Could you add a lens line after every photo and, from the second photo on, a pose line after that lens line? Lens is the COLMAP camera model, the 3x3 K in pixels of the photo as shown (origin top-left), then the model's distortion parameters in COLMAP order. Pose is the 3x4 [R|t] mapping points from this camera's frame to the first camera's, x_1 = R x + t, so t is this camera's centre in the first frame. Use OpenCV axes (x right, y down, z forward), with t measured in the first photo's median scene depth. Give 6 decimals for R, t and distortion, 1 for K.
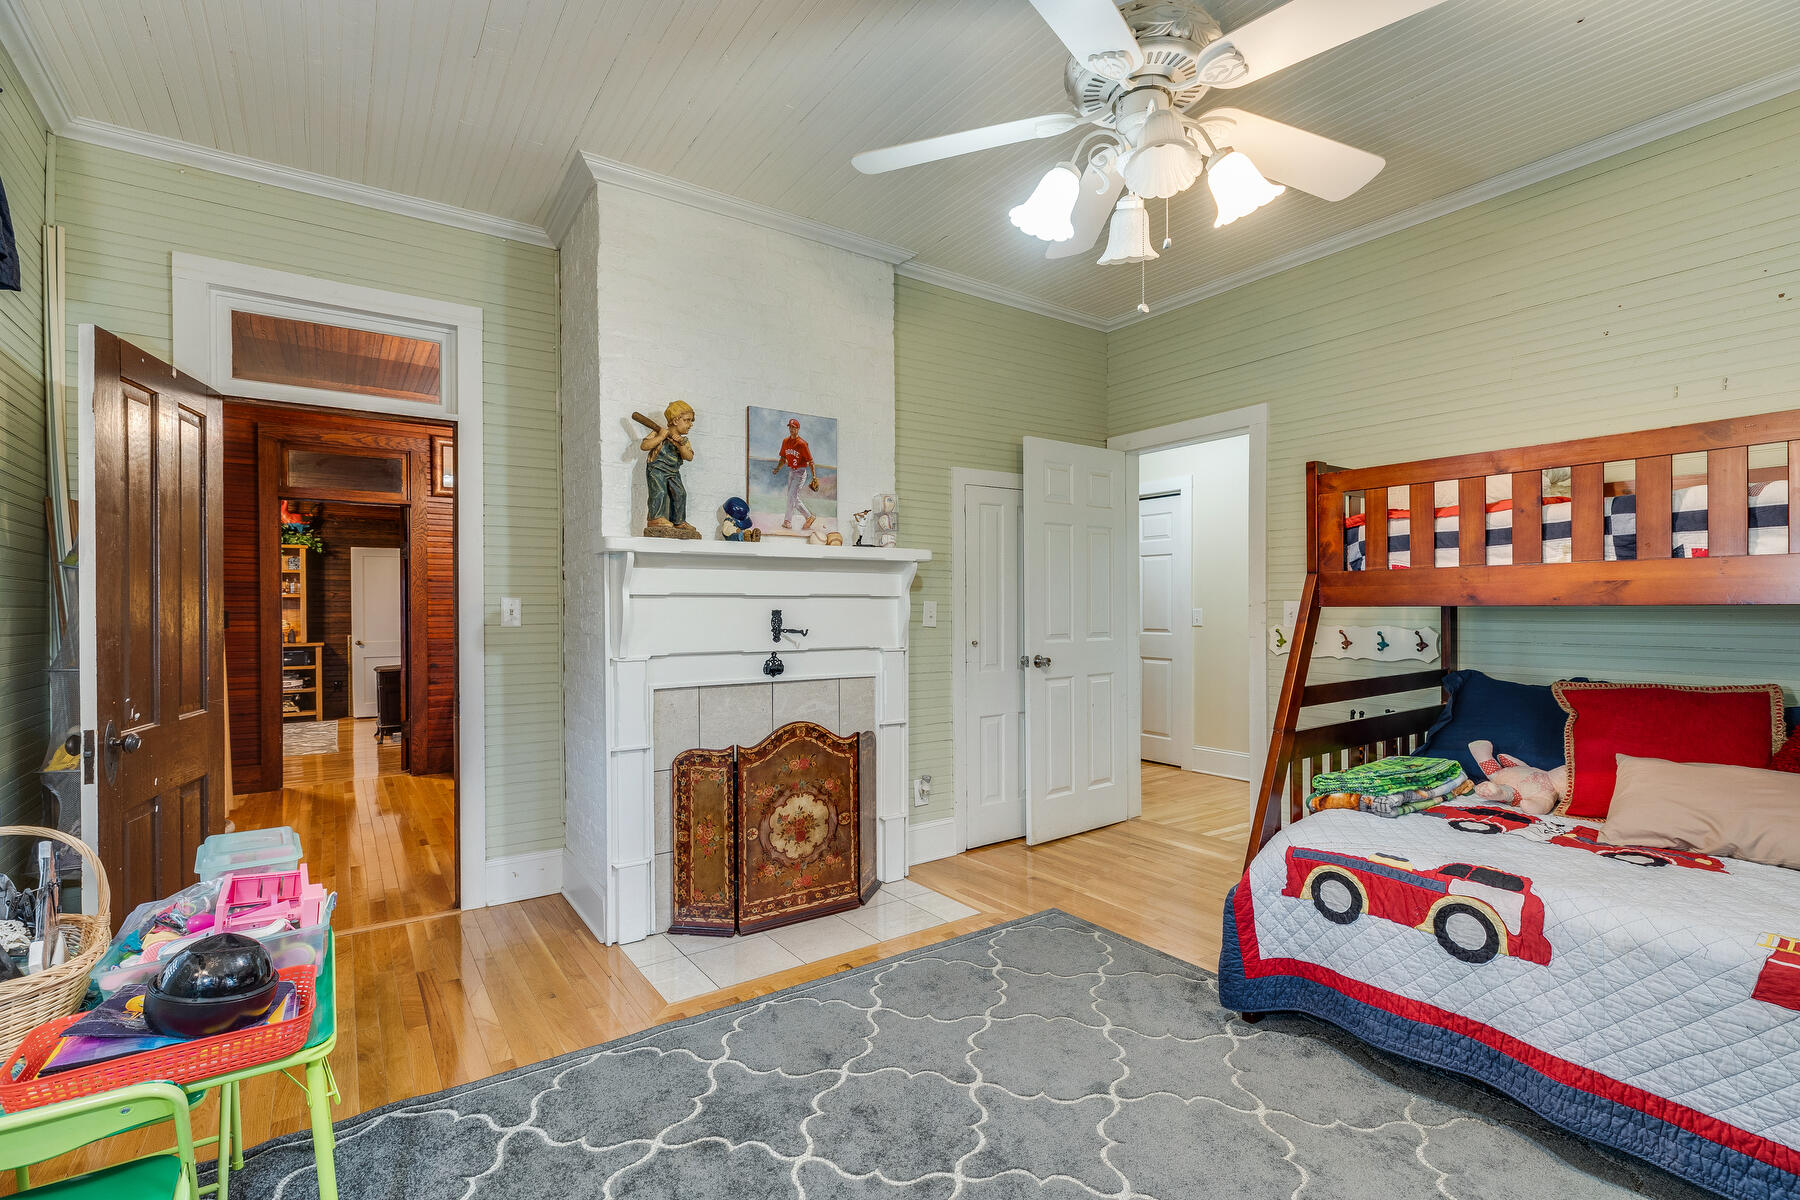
lens RADIAL K [[816.3, 0, 901.2], [0, 816.3, 611.6], [0, 0, 1]] dist [0.011434, 0.000026]
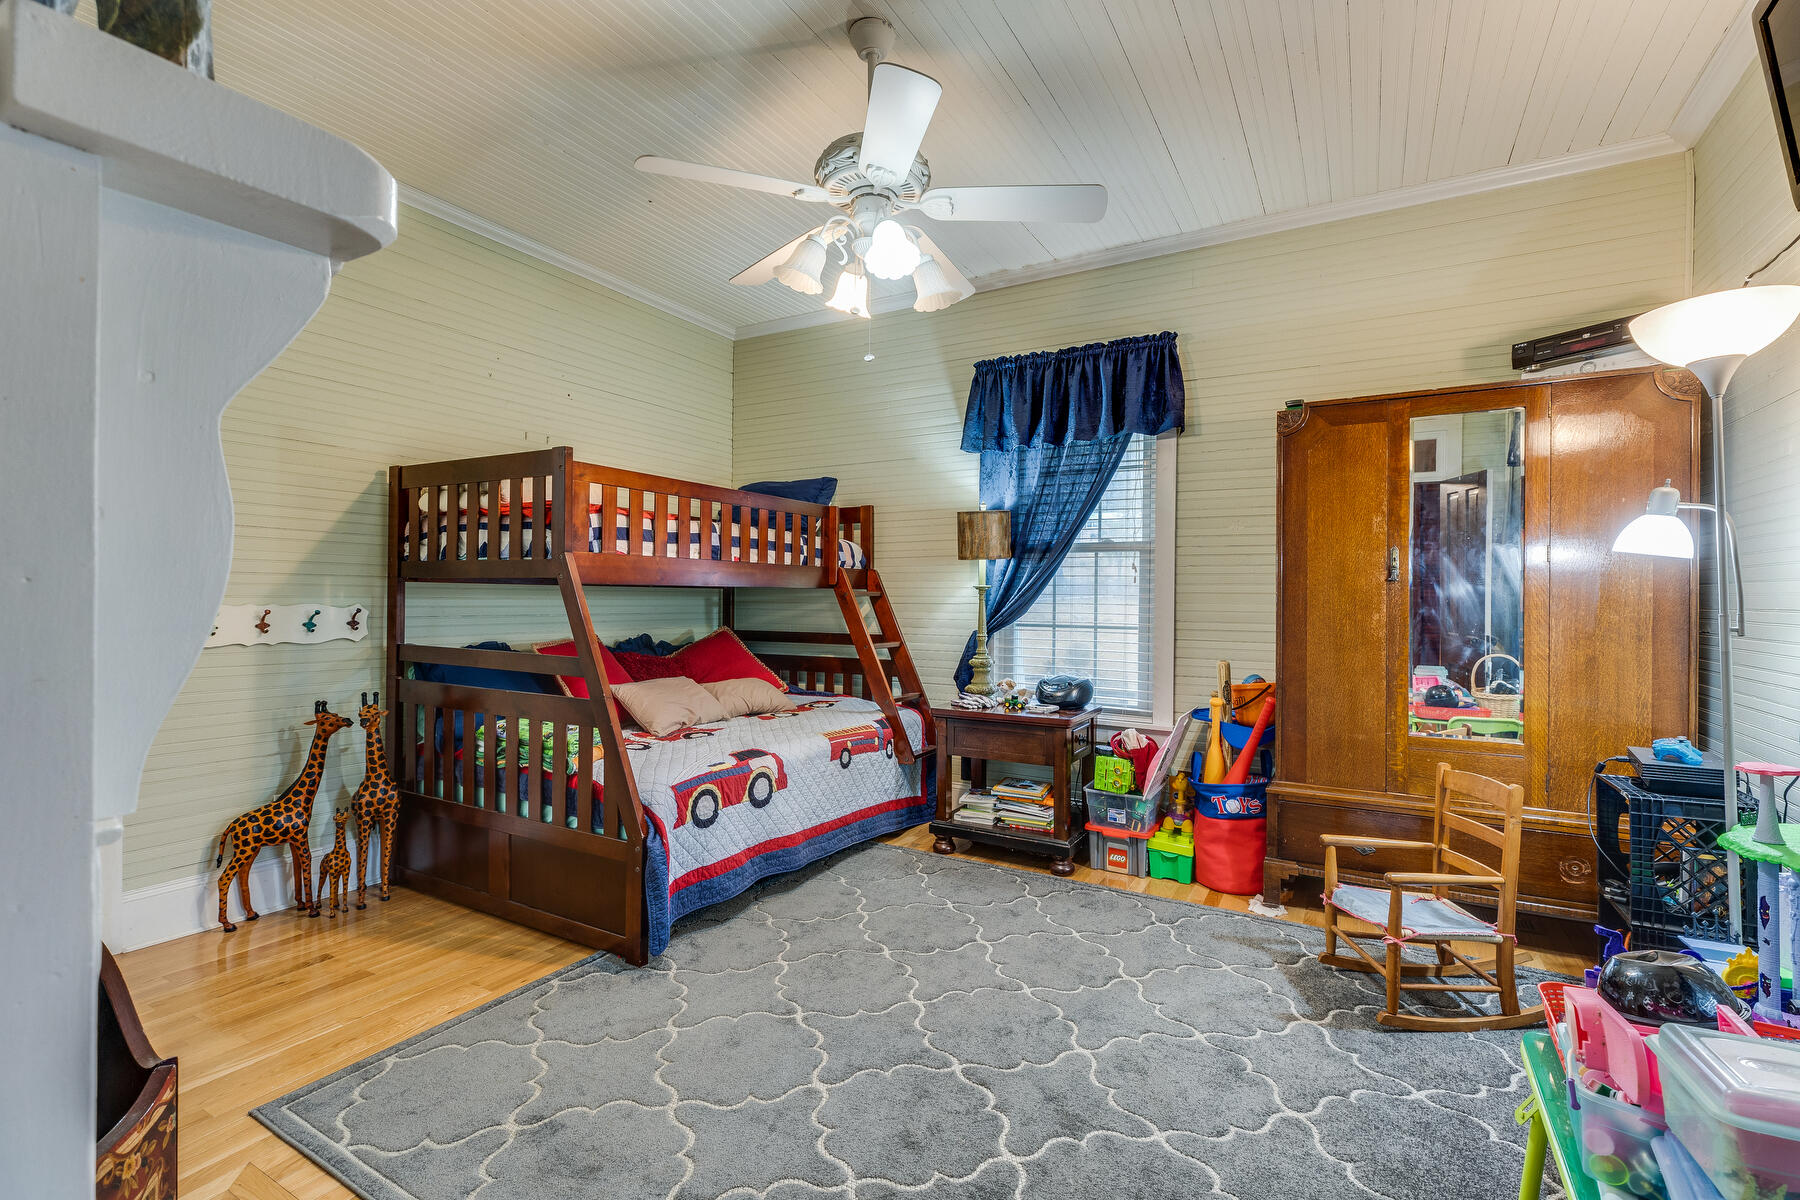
lens RADIAL K [[816.3, 0, 900.4], [0, 816.3, 595.6], [0, 0, 1]] dist [0.011434, 0.000026]
pose [[-0.415456, -0.000007, 0.909613, -0.435626], [-0.001814, 0.999998, -0.000821, 0.006754], [-0.909612, -0.001991, -0.415455, 0.706923]]
